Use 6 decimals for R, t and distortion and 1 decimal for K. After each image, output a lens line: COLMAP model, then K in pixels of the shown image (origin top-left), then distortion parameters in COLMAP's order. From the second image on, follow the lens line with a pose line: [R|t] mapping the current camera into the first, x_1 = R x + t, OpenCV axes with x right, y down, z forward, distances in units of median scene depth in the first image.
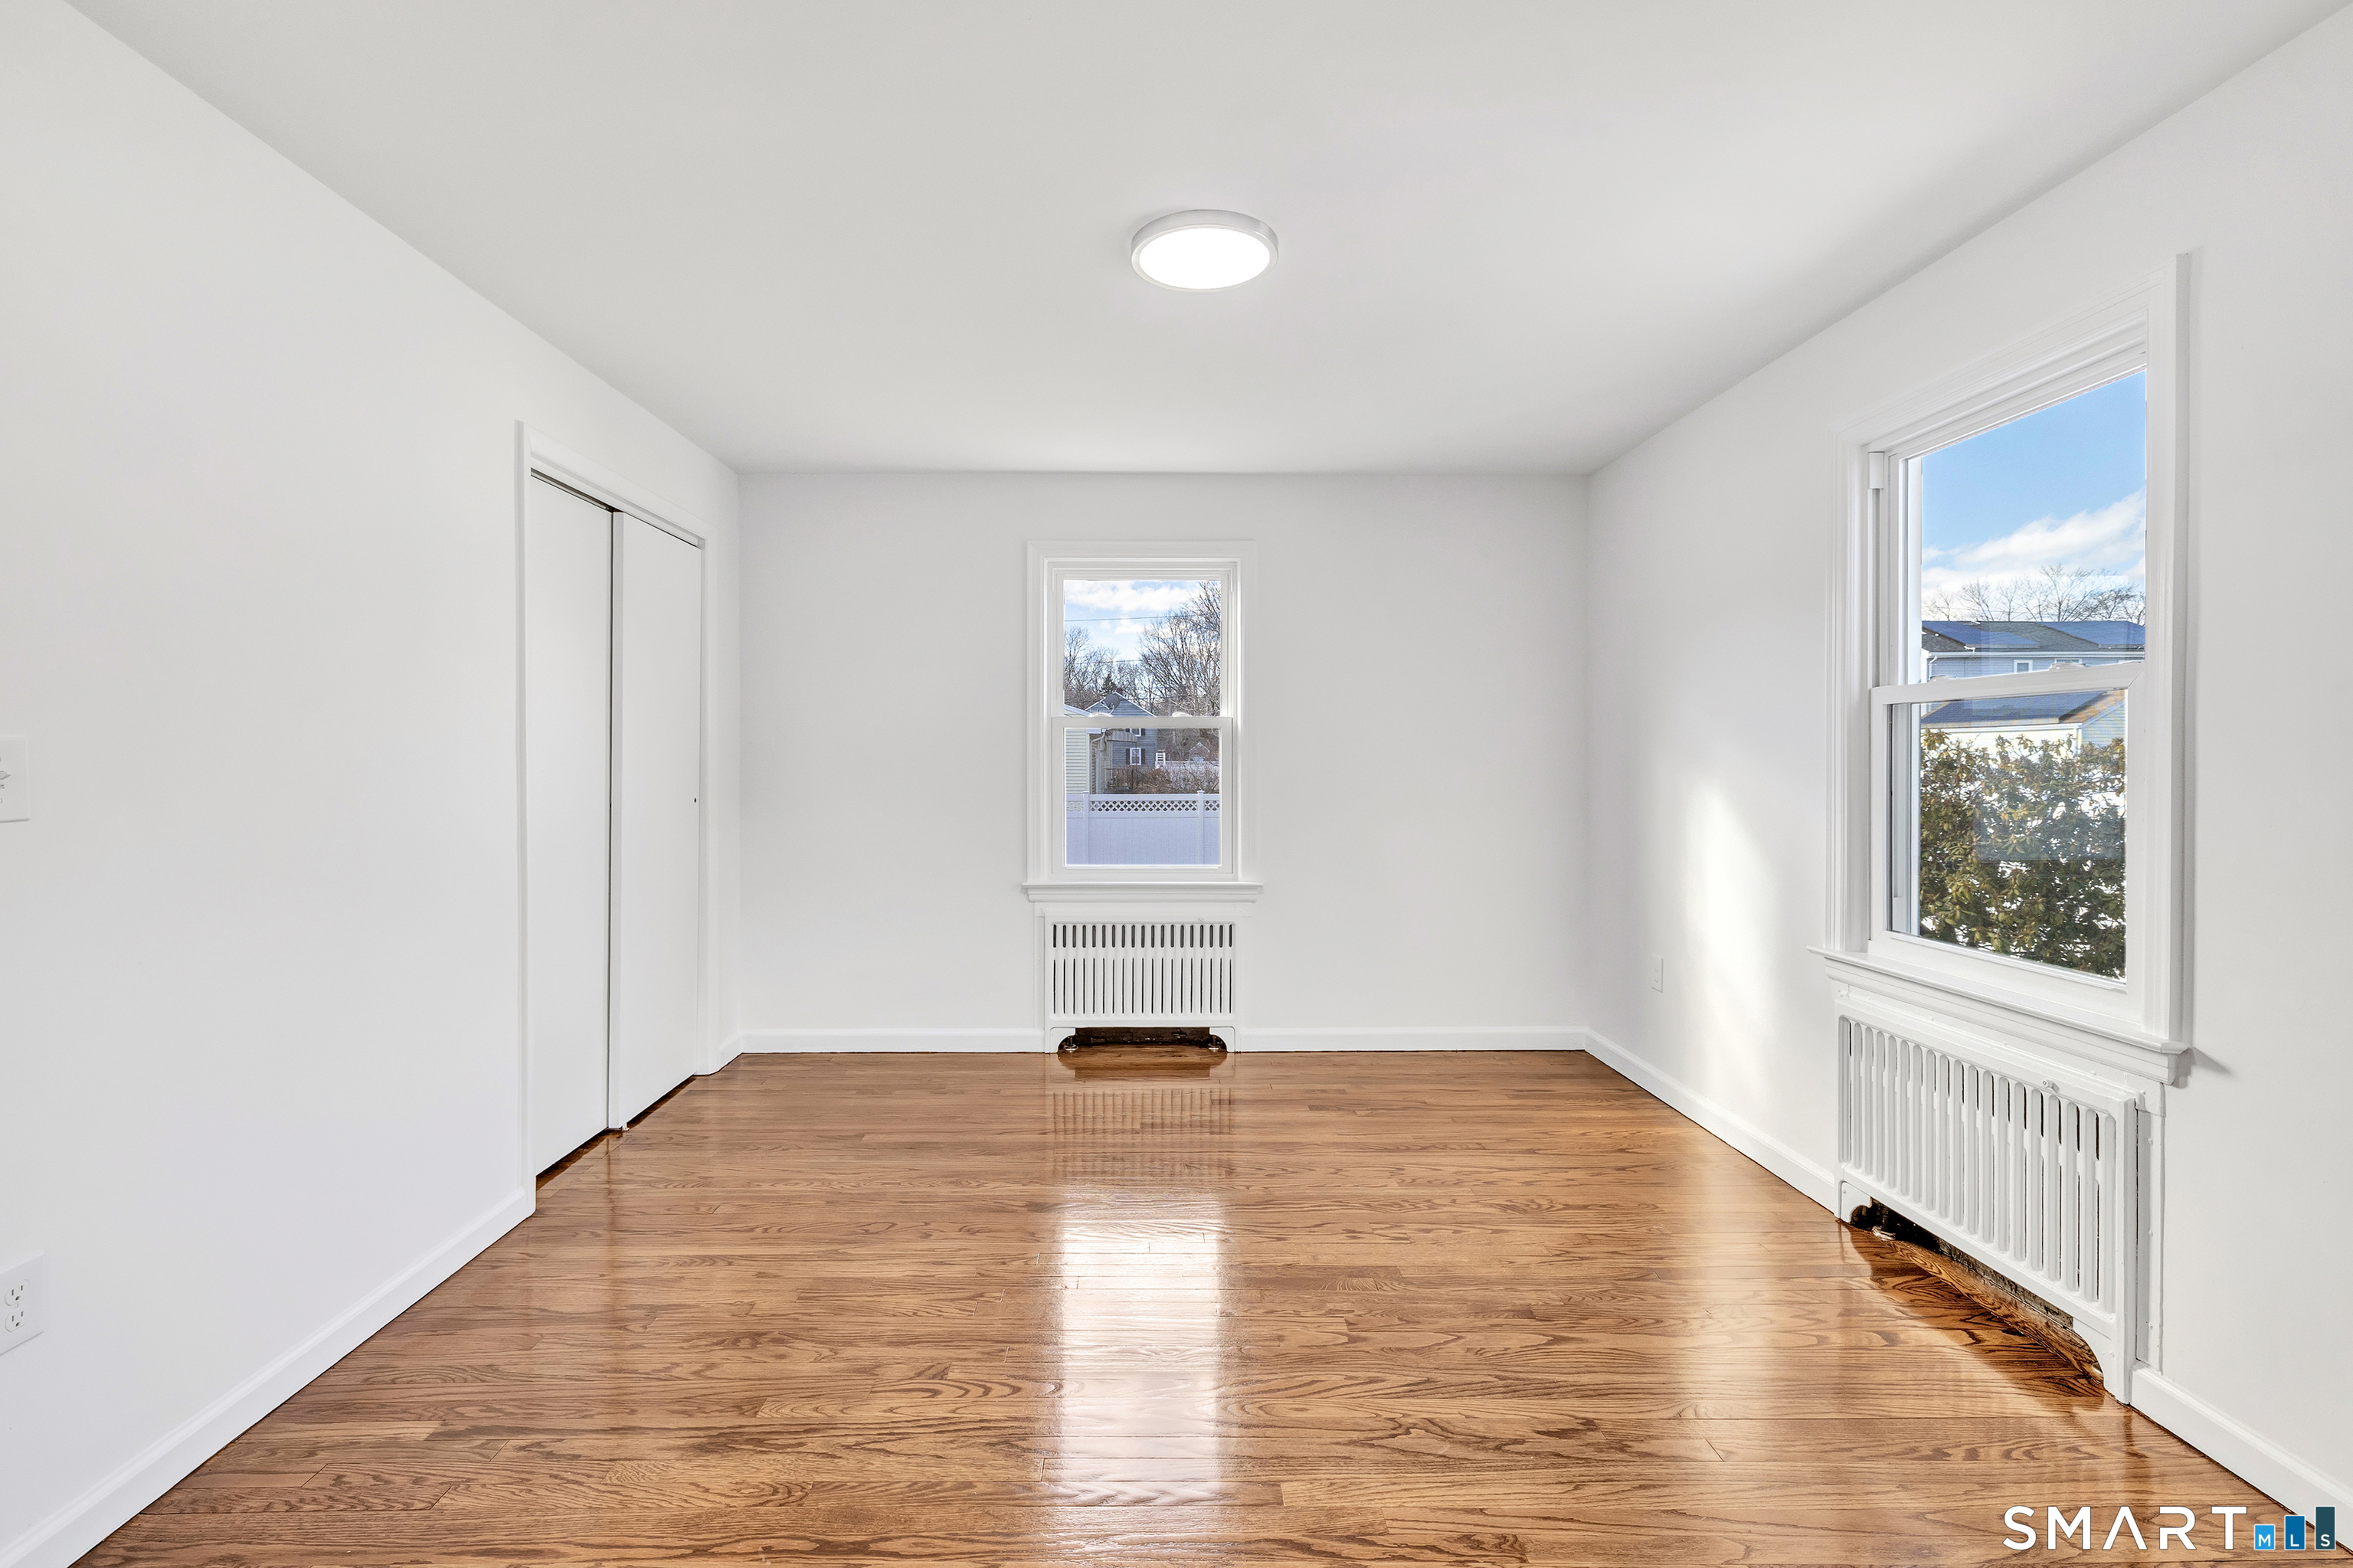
lens RADIAL K [[1066.8, 0, 1180.5], [0, 1066.8, 760.1], [0, 0, 1]] dist [0.001004, 0.000369]
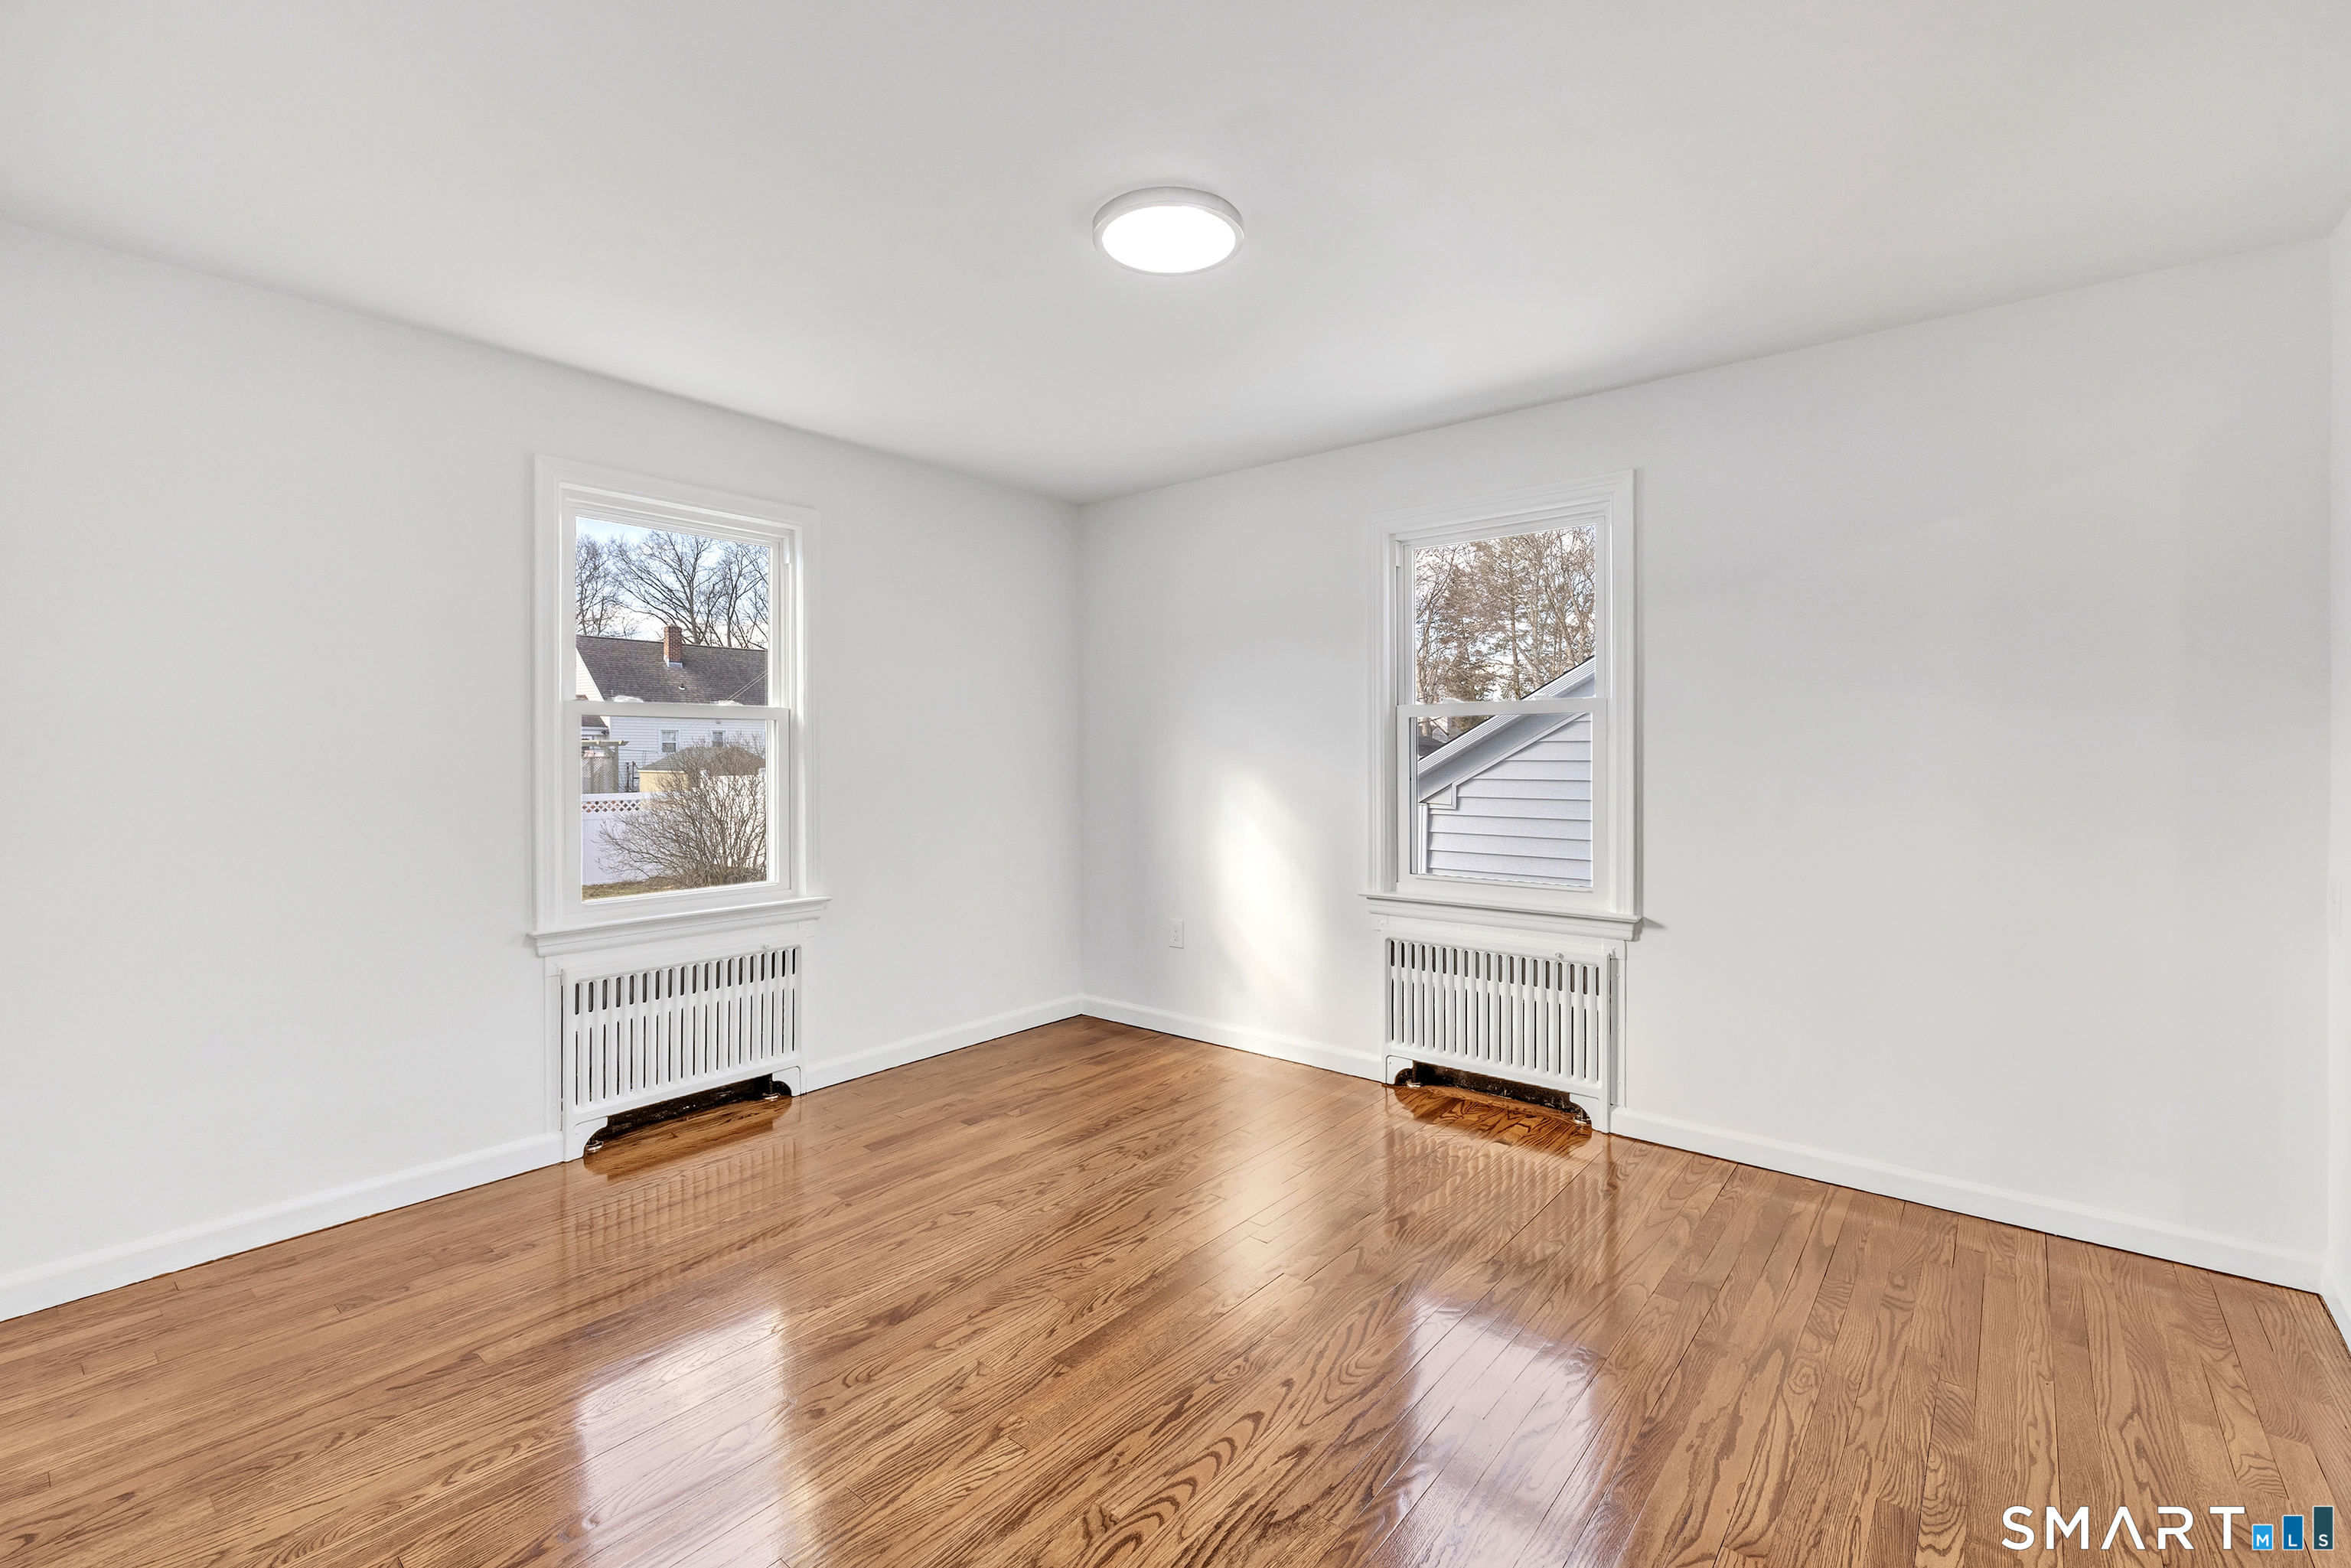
lens RADIAL K [[1026.5, 0, 1175.4], [0, 1026.5, 749.2], [0, 0, 1]] dist [0.000153, -0.000046]
pose [[0.640322, 0.002369, 0.768103, -0.455203], [0.003062, 0.999979, -0.005637, -0.001660], [-0.768100, 0.005961, 0.640302, 0.265223]]
